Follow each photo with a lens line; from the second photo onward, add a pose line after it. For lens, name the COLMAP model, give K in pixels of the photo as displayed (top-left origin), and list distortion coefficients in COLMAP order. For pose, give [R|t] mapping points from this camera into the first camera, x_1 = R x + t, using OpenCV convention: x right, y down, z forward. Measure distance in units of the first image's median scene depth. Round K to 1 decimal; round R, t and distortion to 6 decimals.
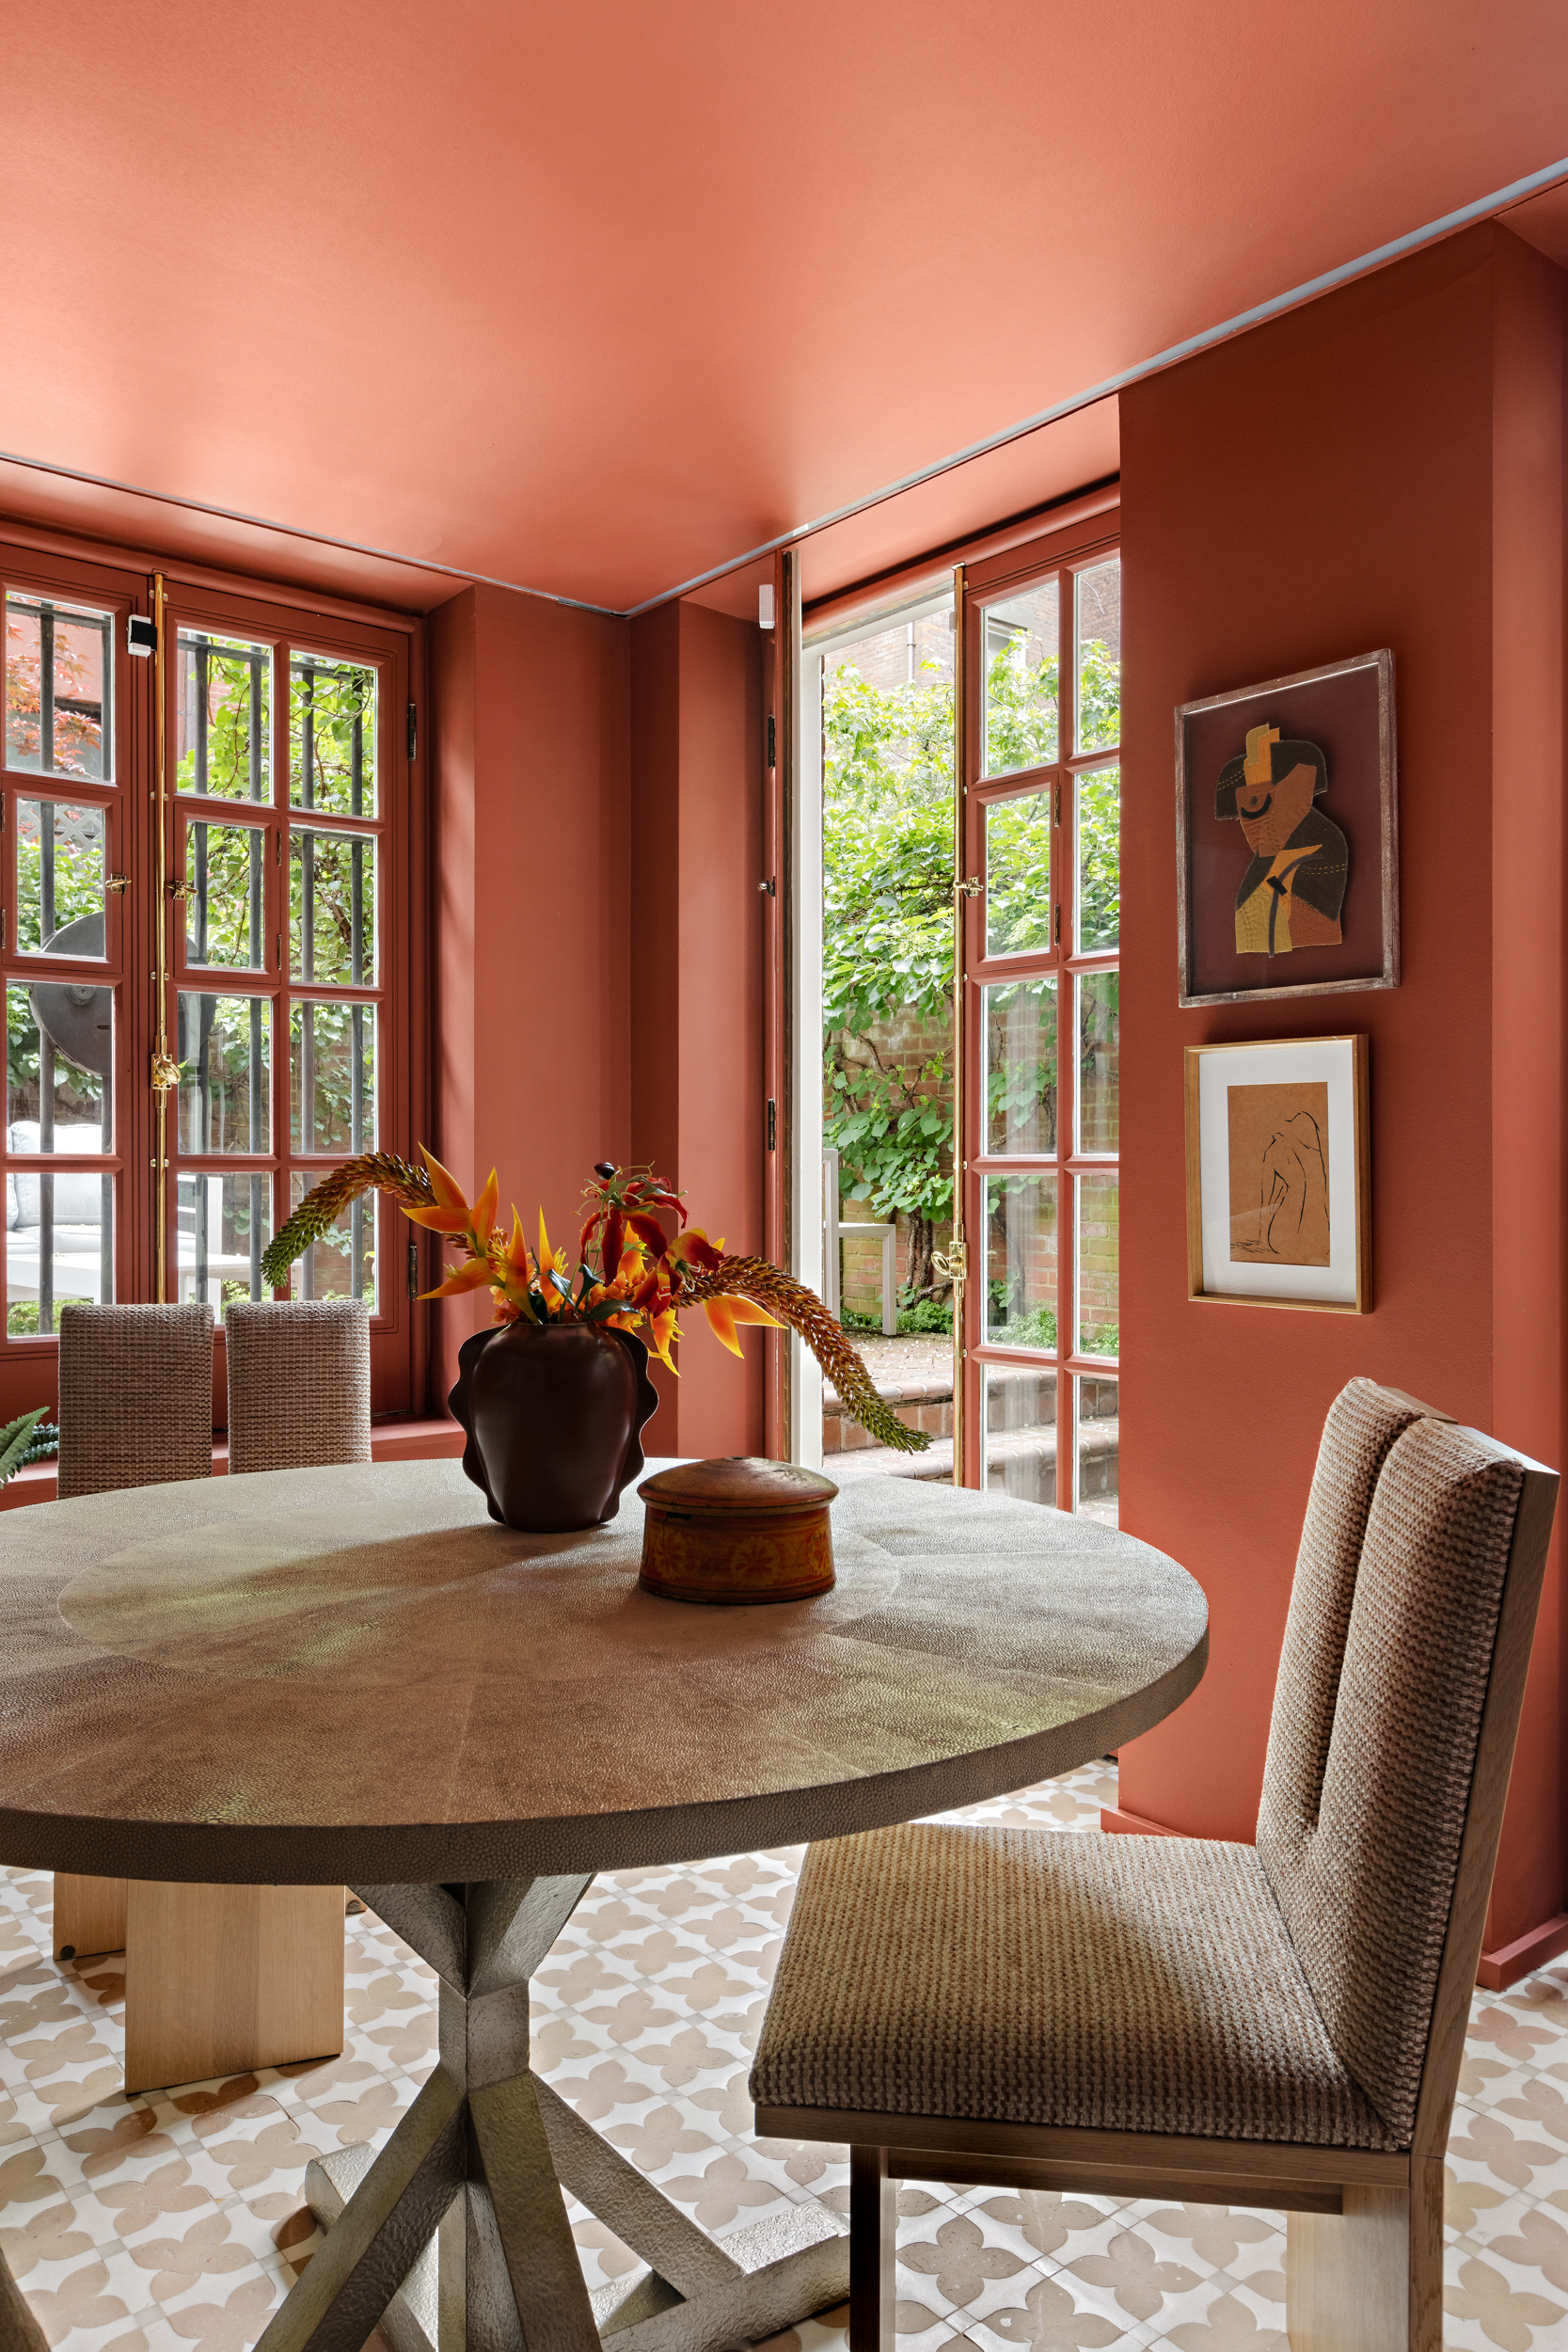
lens RADIAL K [[1596.5, 0, 776.9], [0, 1596.5, 1172.0], [0, 0, 1]] dist [0.001846, -0.002215]
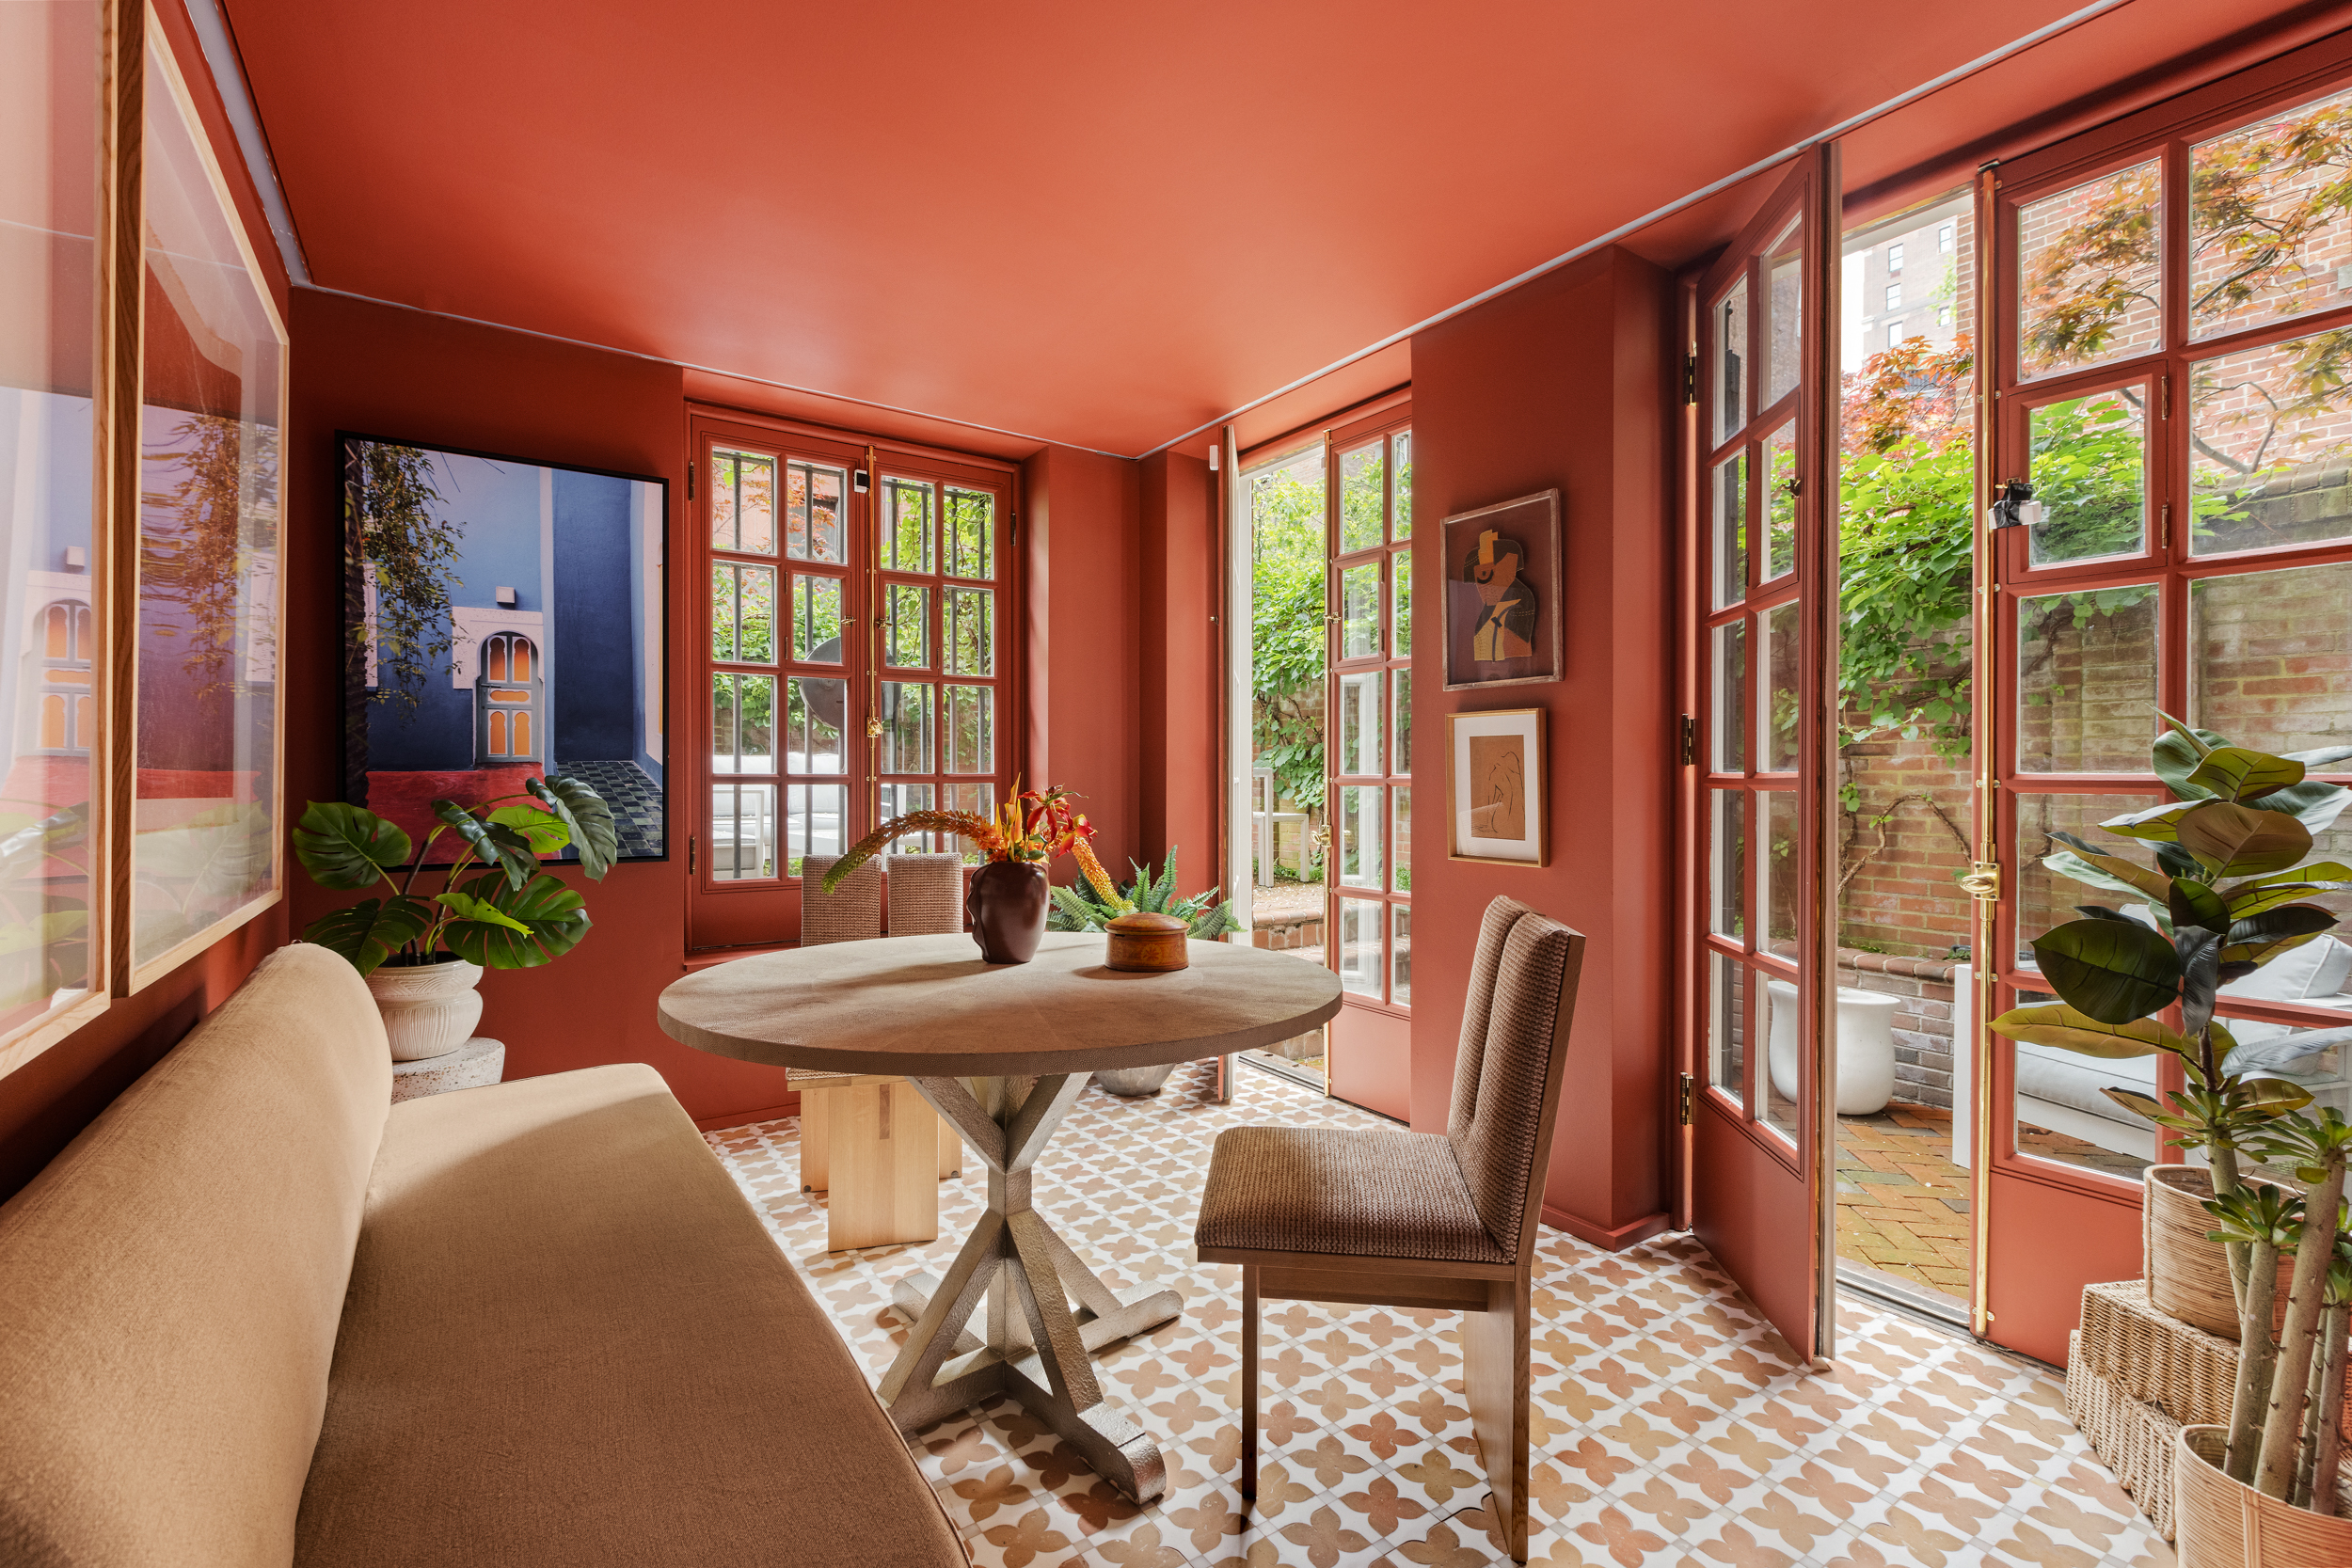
lens RADIAL K [[1048.7, 0, 1185.3], [0, 1048.7, 781.3], [0, 0, 1]] dist [-0.001409, 0.000082]
pose [[0.997305, 0.001797, -0.073351, 0.045208], [-0.001564, 0.999994, 0.003240, -0.006478], [0.073356, -0.003116, 0.997301, -0.131547]]
